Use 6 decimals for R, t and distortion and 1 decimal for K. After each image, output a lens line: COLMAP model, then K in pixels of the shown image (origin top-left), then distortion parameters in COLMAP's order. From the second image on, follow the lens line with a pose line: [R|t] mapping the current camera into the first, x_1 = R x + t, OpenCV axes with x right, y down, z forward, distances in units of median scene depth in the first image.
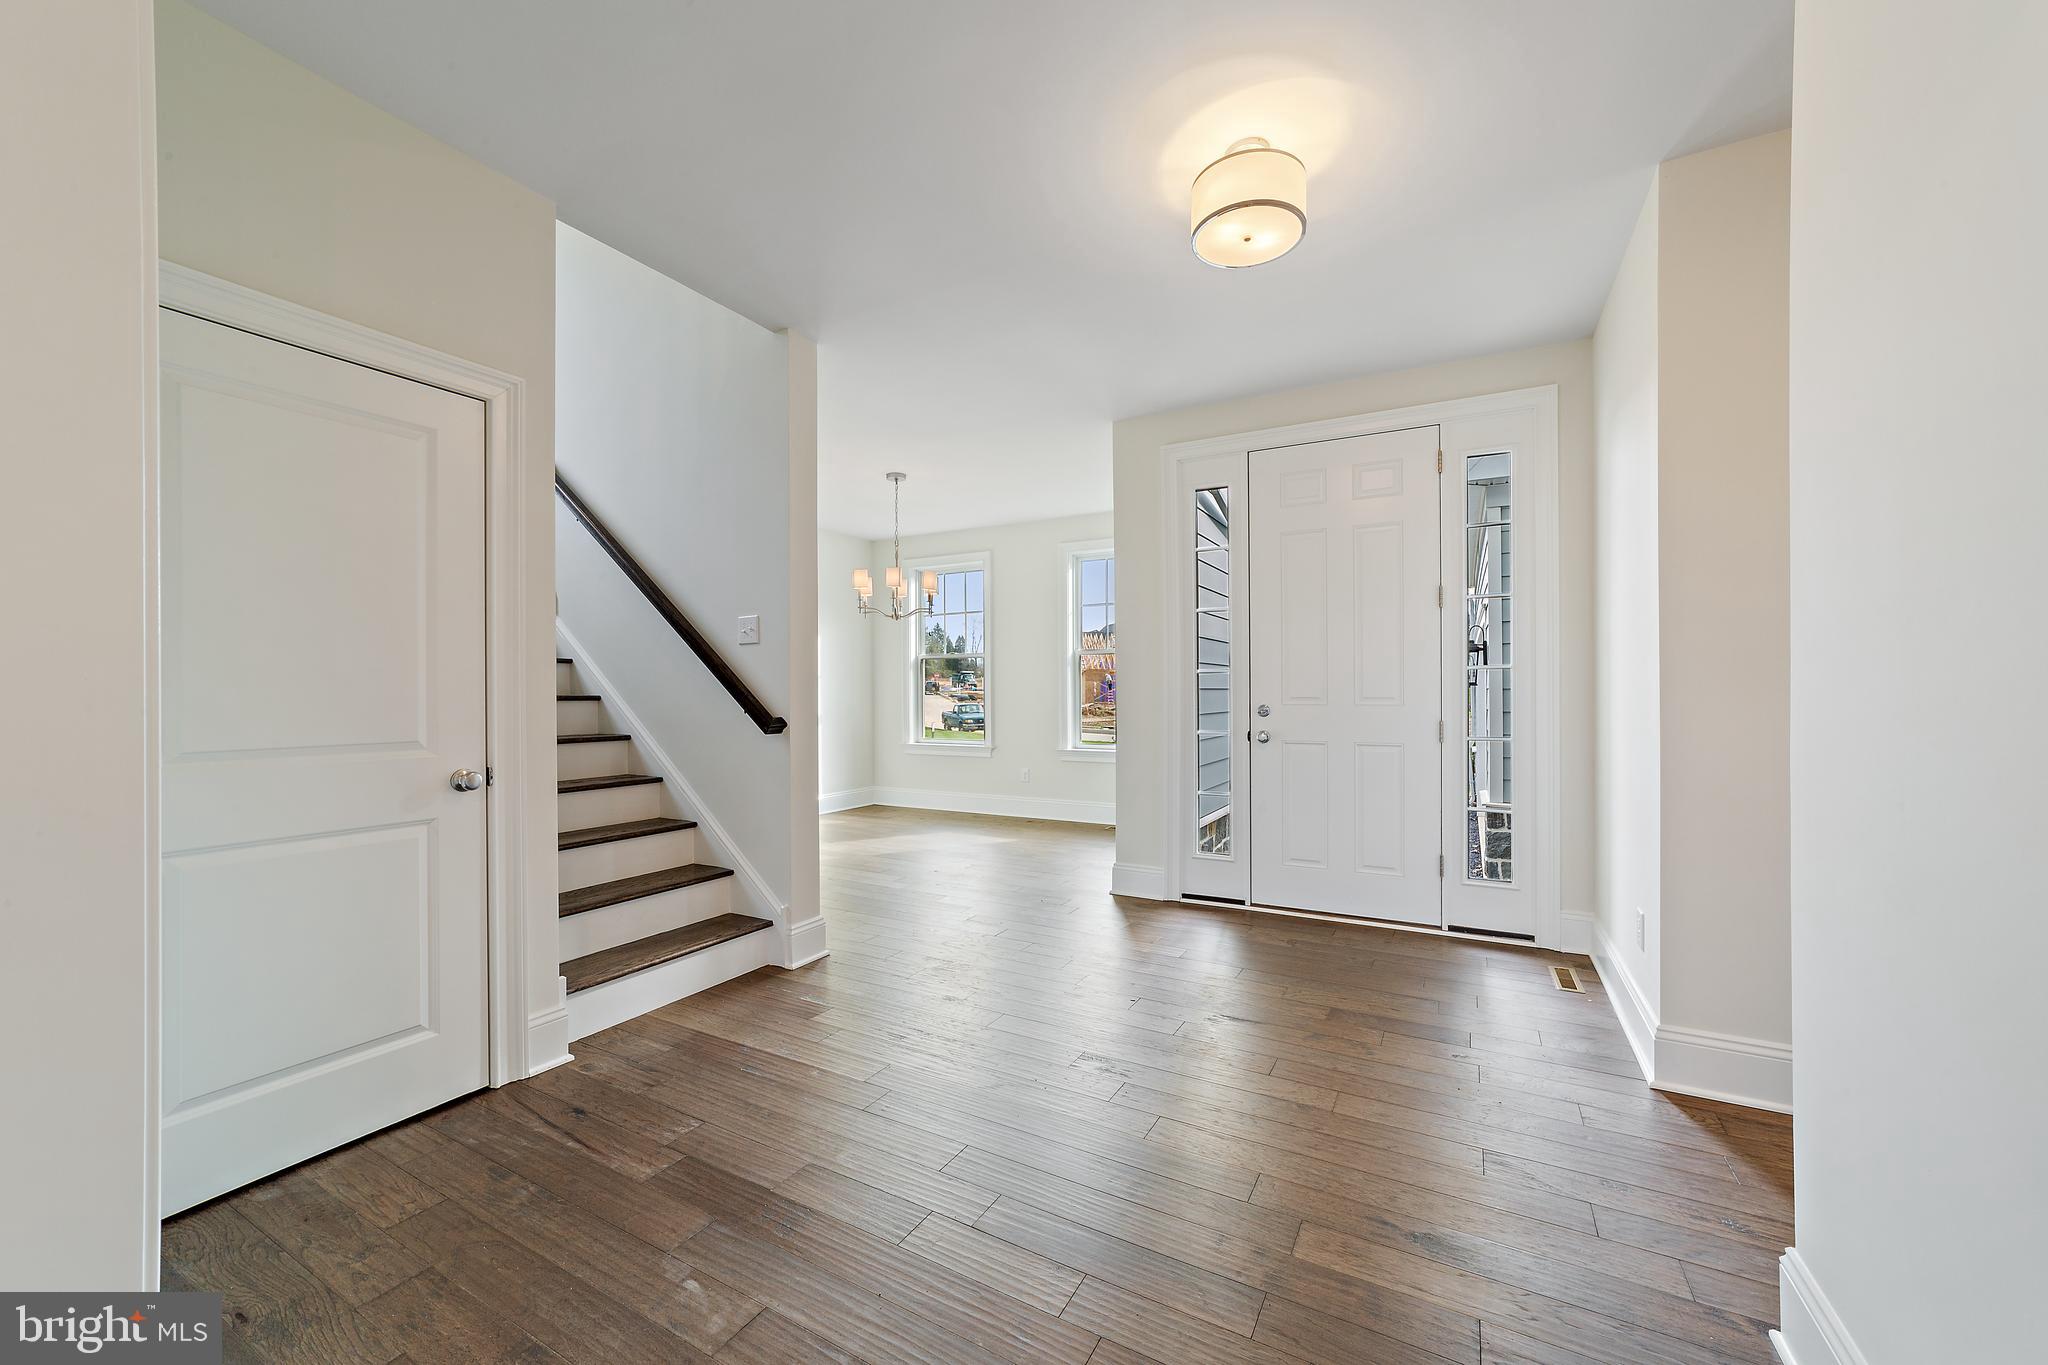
lens RADIAL K [[800.7, 0, 1032.3], [0, 800.7, 690.3], [0, 0, 1]] dist [-0.002416, -0.000100]
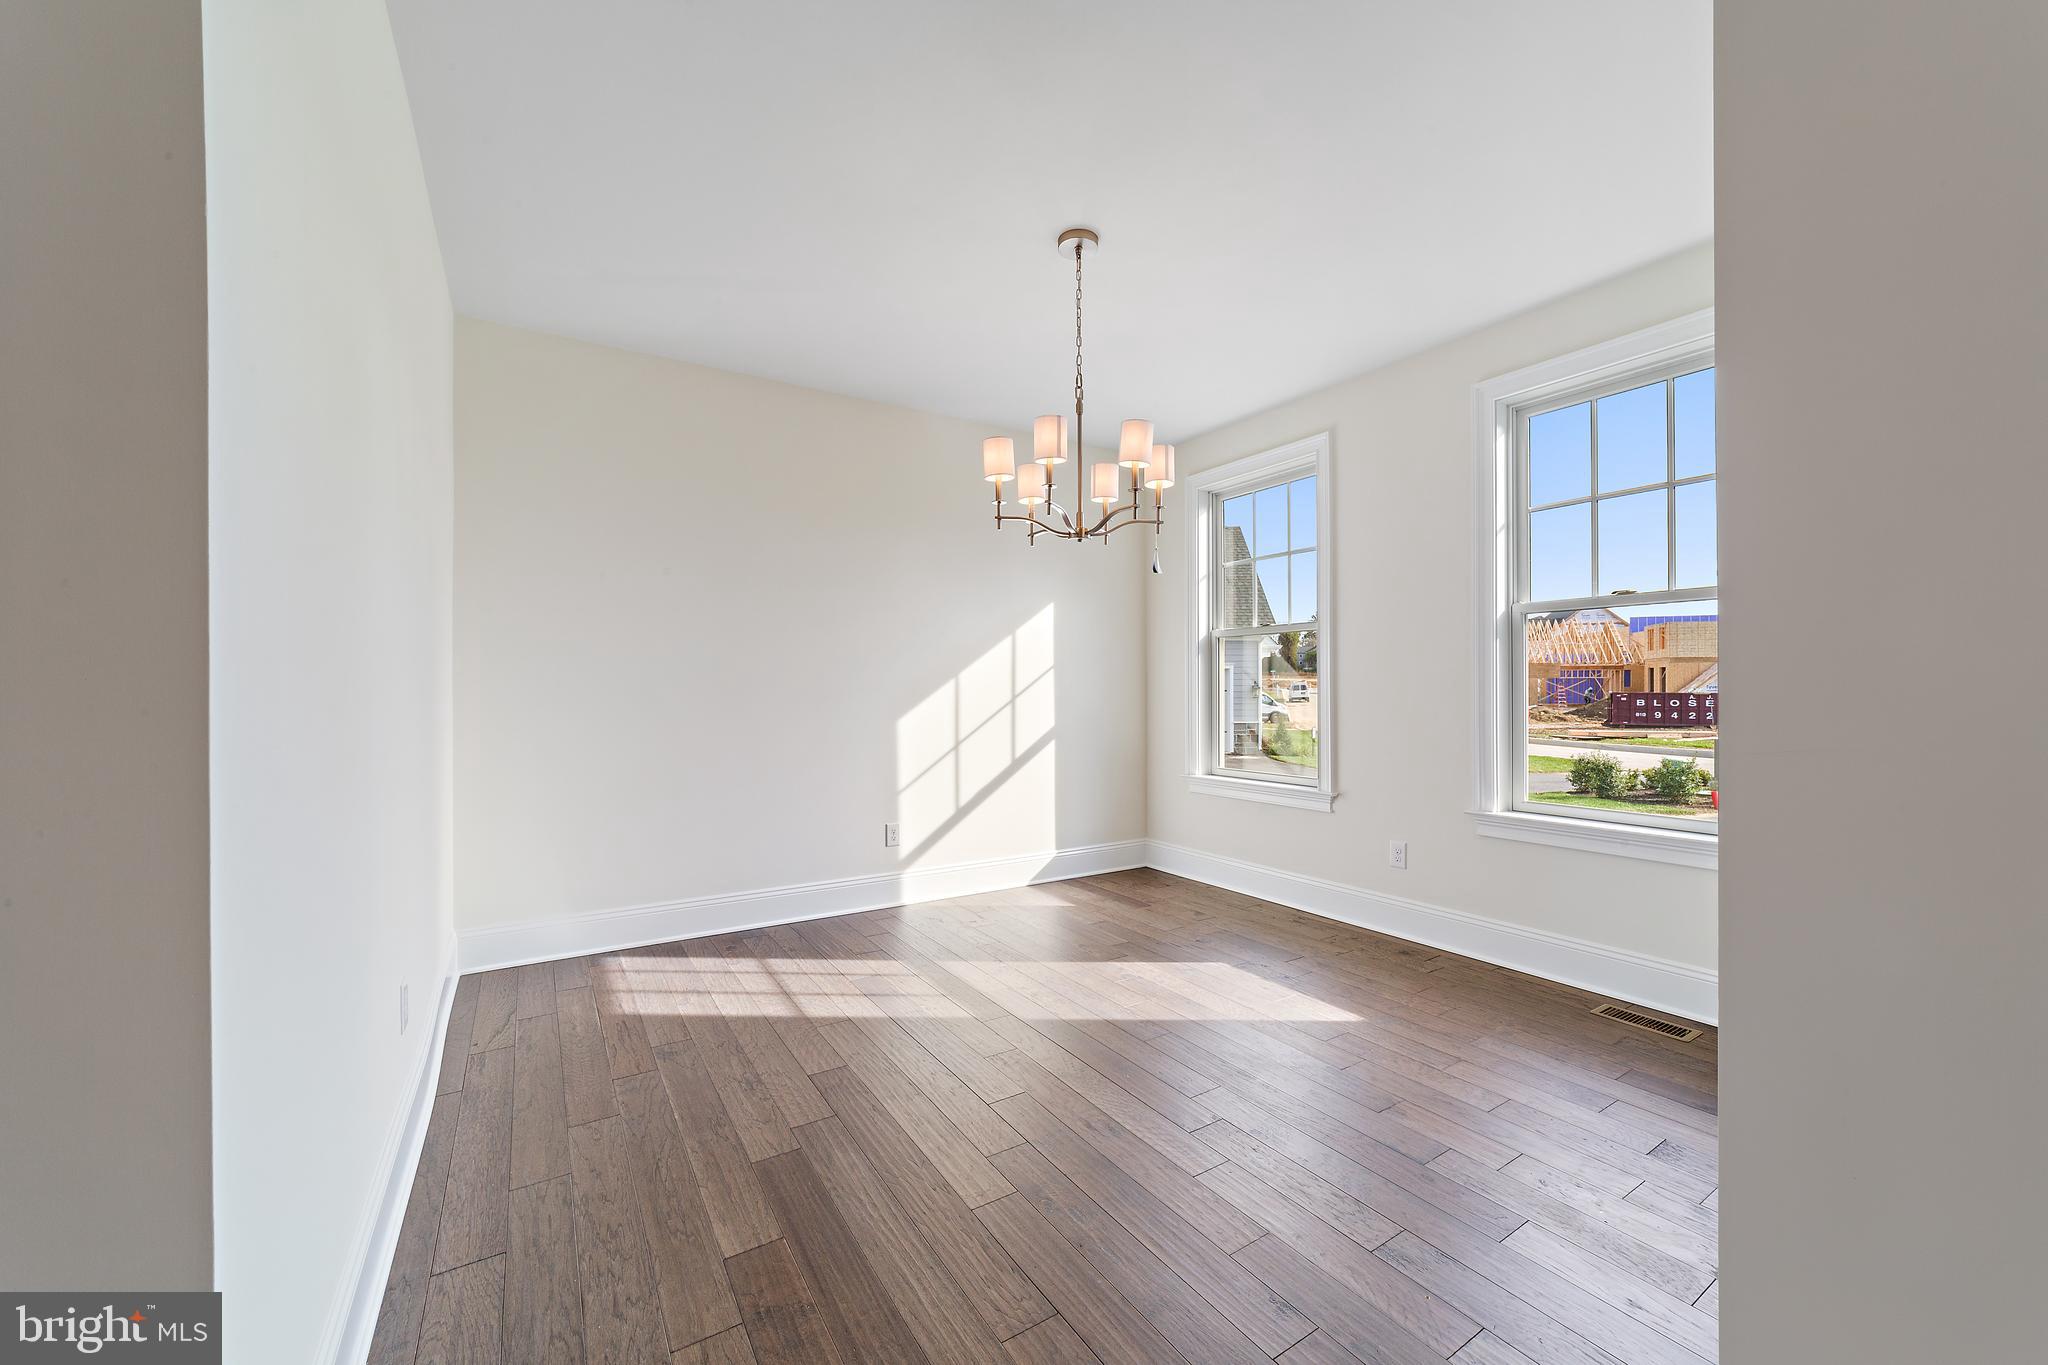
lens RADIAL K [[800.7, 0, 1032.3], [0, 800.7, 690.3], [0, 0, 1]] dist [-0.002416, -0.000100]
pose [[0.884771, 0.002018, -0.466021, 0.022409], [-0.001110, 0.999997, 0.002224, -0.000034], [0.466024, -0.001451, 0.884771, 0.428923]]
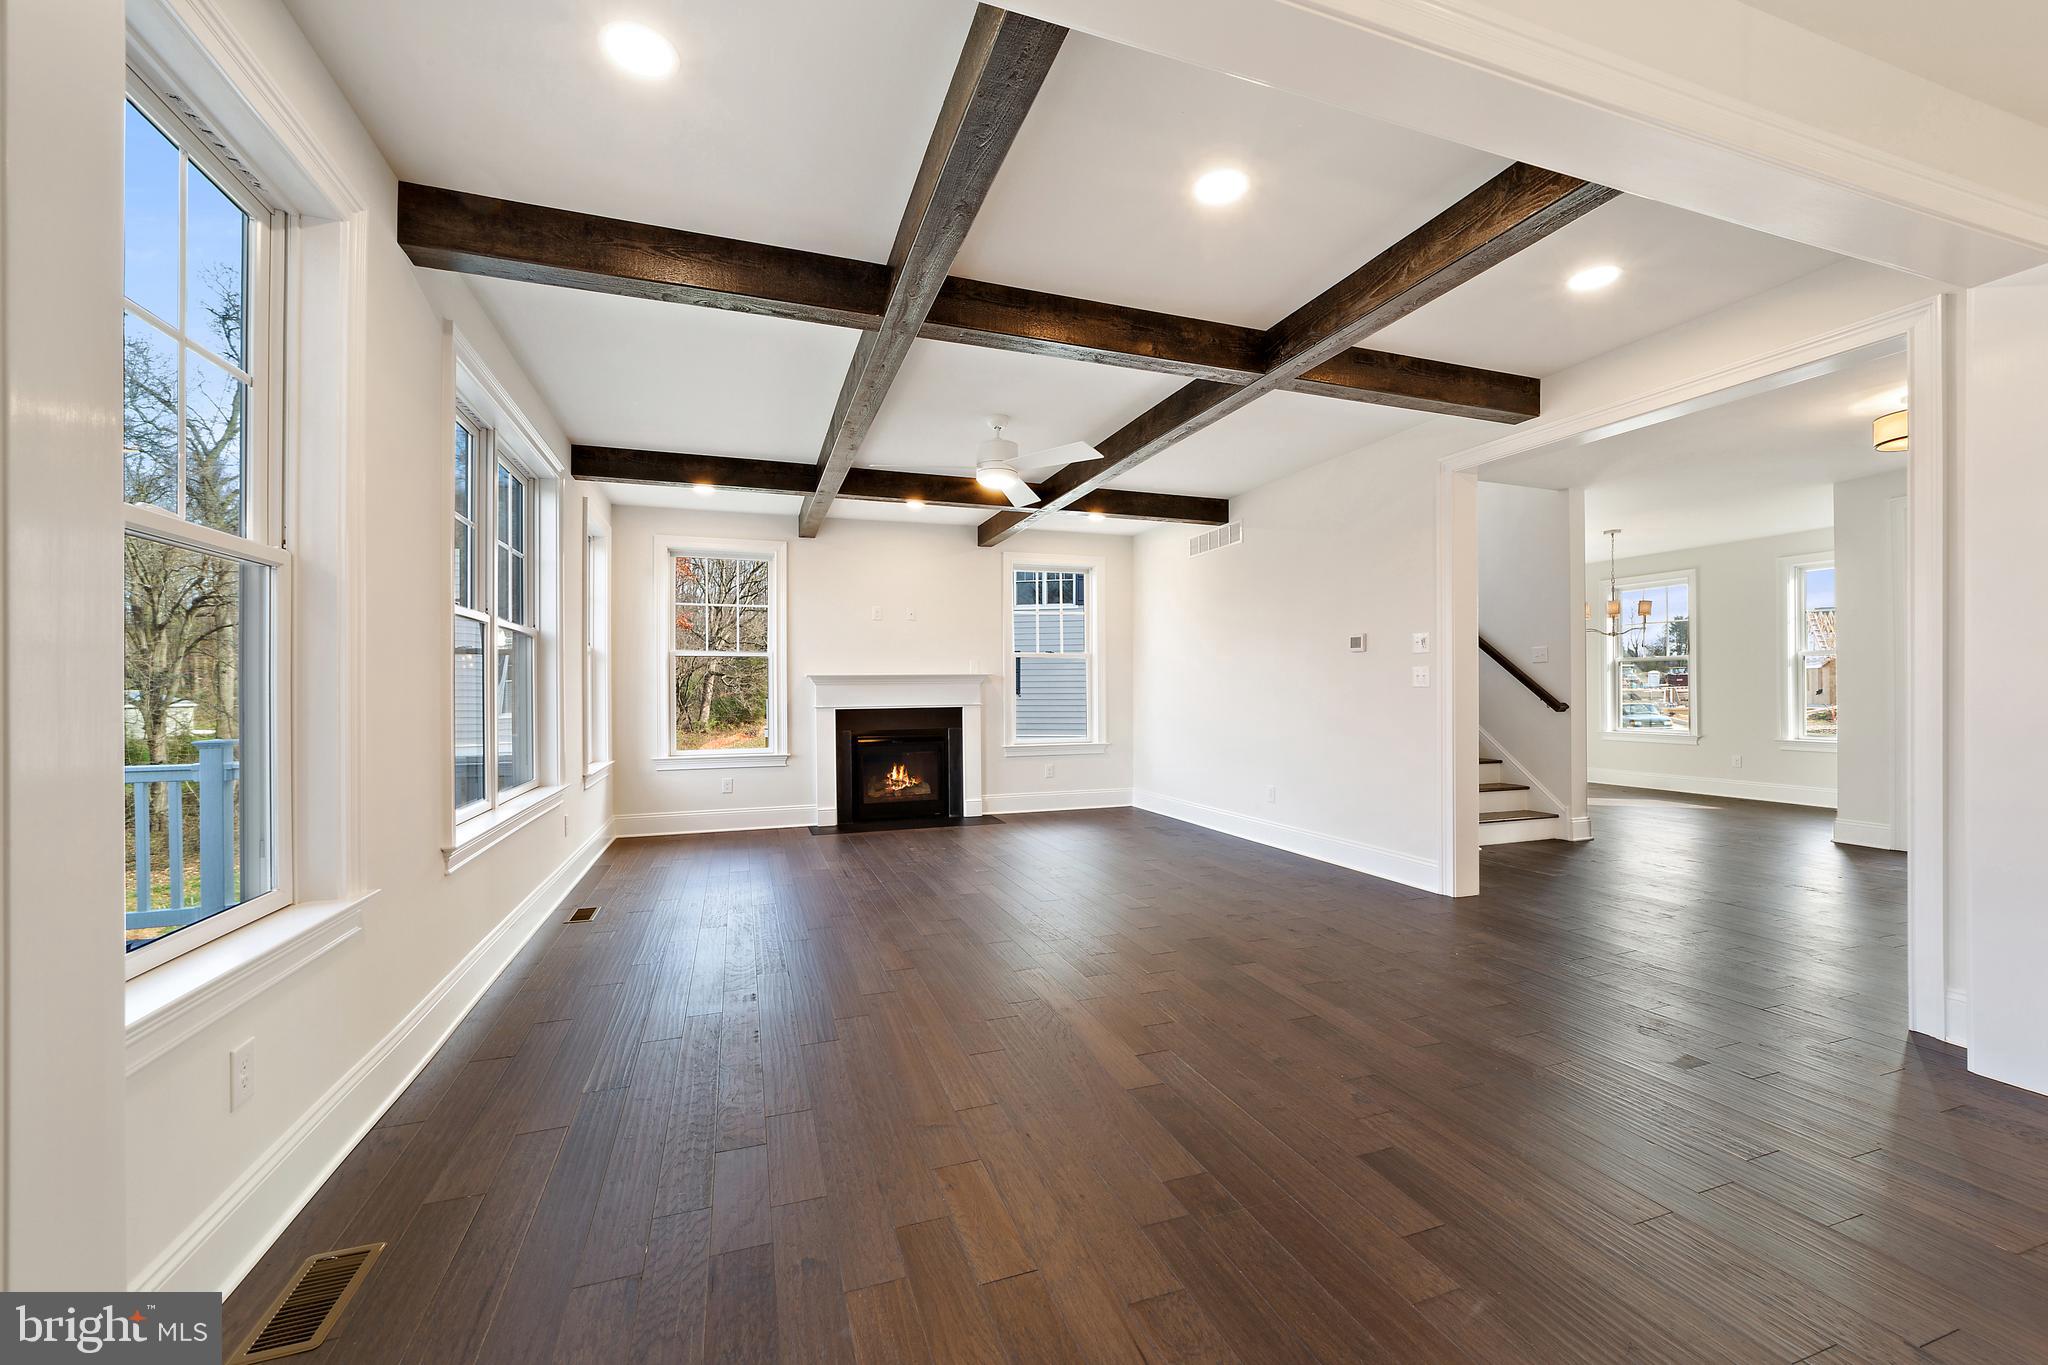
lens RADIAL K [[793.5, 0, 1022.3], [0, 793.5, 687.6], [0, 0, 1]] dist [-0.002437, 0.004203]
pose [[0.746759, -0.002620, -0.665090, -0.016478], [0.001899, 0.999997, -0.001807, 0.000228], [0.665092, 0.000087, 0.746761, -0.523092]]
